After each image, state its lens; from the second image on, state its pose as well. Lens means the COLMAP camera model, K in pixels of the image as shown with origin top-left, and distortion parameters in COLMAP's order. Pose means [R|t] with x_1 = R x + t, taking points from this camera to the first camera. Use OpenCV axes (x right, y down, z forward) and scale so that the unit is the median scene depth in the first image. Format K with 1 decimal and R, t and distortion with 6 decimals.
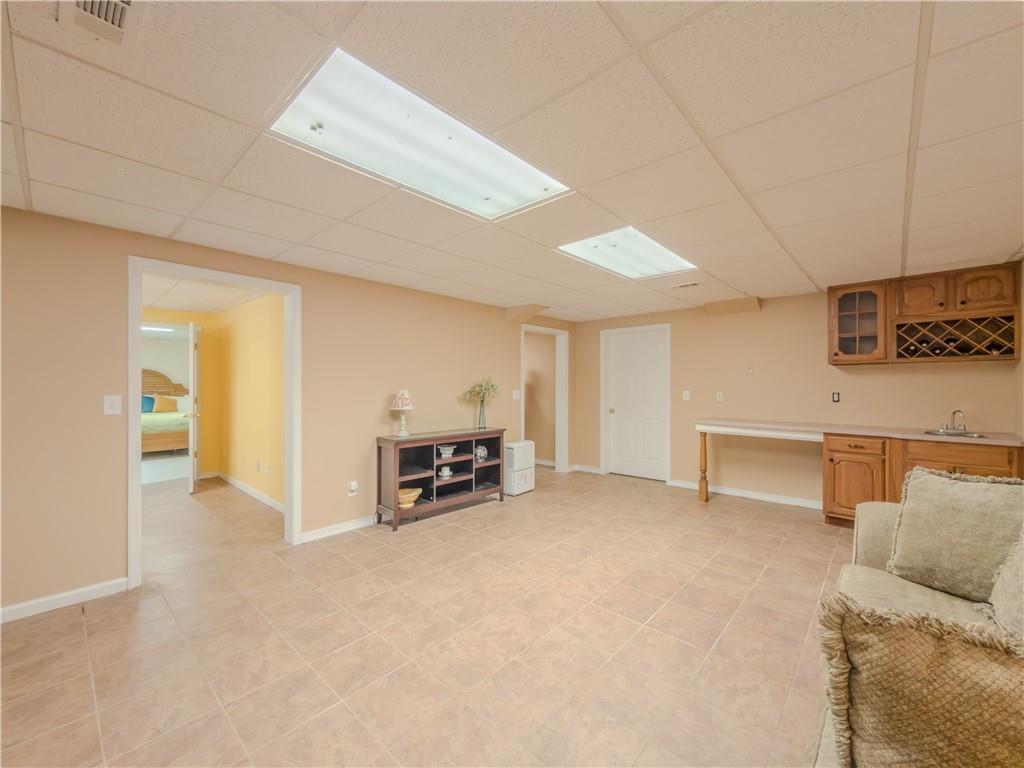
lens RADIAL K [[414.0, 0, 511.0], [0, 414.0, 384.5], [0, 0, 1]] dist [0.000383, 0.000348]
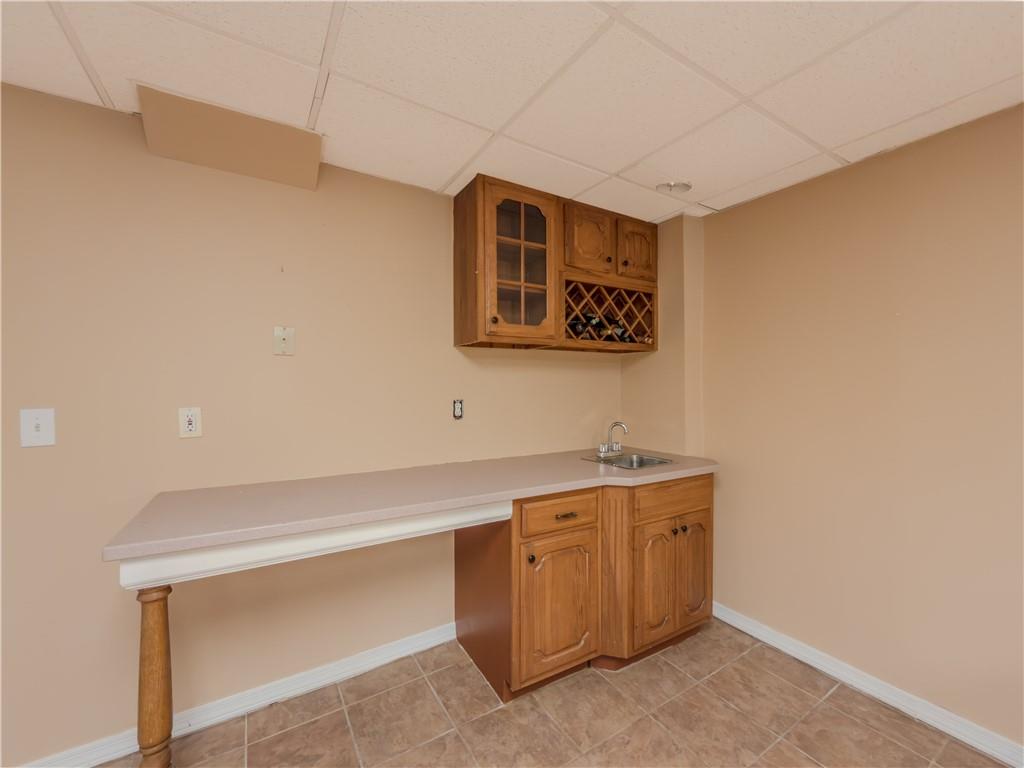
lens RADIAL K [[414.0, 0, 513.5], [0, 414.0, 382.8], [0, 0, 1]] dist [0.000383, 0.000348]
pose [[0.252600, -0.002291, 0.967568, 0.359294], [-0.002237, 0.999993, 0.002952, -0.003284], [-0.967568, -0.002910, 0.252594, 0.930818]]
